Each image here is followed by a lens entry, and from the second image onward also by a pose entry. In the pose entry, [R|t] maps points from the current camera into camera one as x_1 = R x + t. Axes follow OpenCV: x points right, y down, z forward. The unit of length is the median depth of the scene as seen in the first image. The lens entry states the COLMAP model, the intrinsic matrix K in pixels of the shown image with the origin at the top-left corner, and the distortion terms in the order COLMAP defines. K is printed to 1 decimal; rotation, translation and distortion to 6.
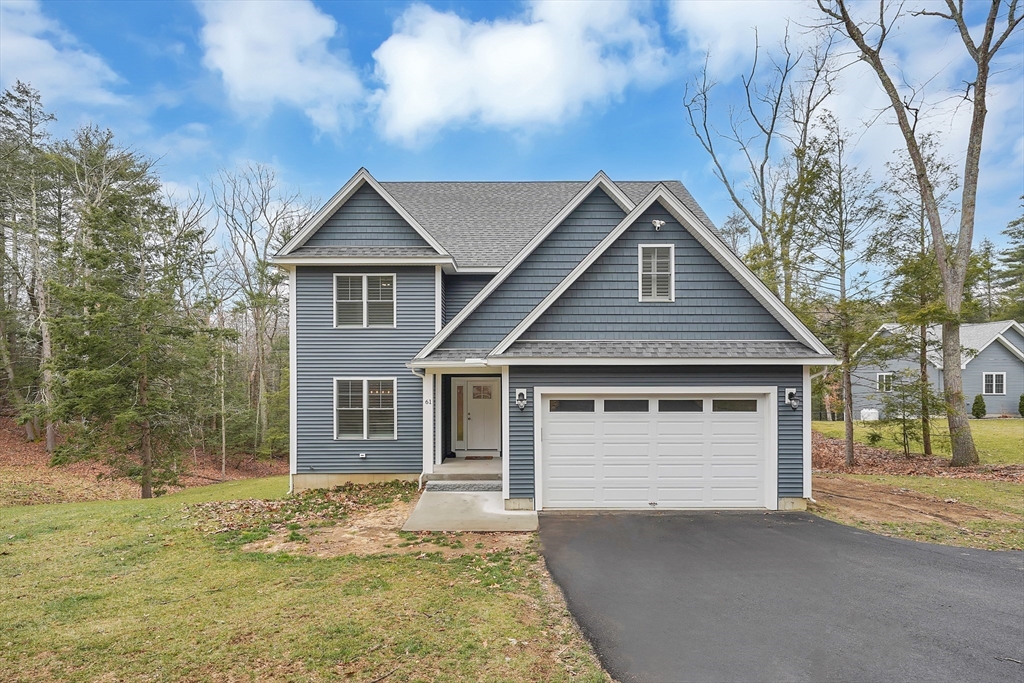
lens RADIAL K [[501.1, 0, 510.9], [0, 501.1, 381.0], [0, 0, 1]] dist [0.004691, 0.000434]
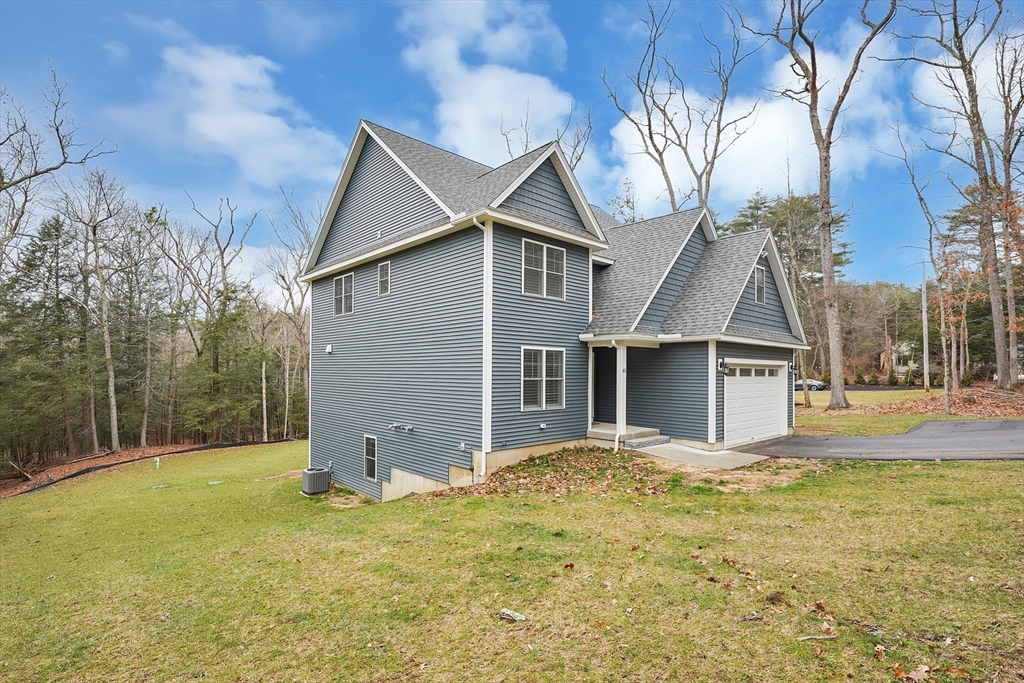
lens RADIAL K [[482.3, 0, 511.5], [0, 482.3, 363.7], [0, 0, 1]] dist [0.001776, 0.000180]
pose [[0.748521, 0.018148, 0.662862, -1.202273], [-0.002422, 0.999694, -0.024634, 0.060451], [-0.663106, 0.016834, 0.748336, 0.404110]]
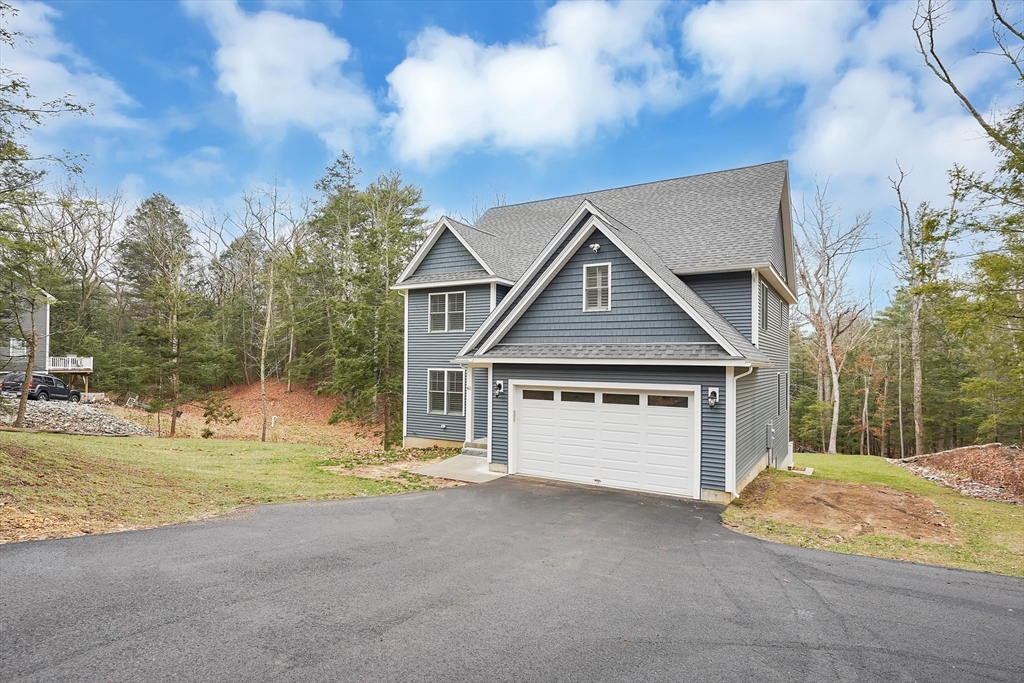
lens RADIAL K [[567.1, 0, 509.7], [0, 567.1, 358.7], [0, 0, 1]] dist [0.001286, 0.000649]
pose [[0.848229, 0.009010, -0.529552, 0.820298], [-0.016868, 0.999808, -0.010008, -0.027238], [0.529360, 0.017421, 0.848218, -0.254887]]
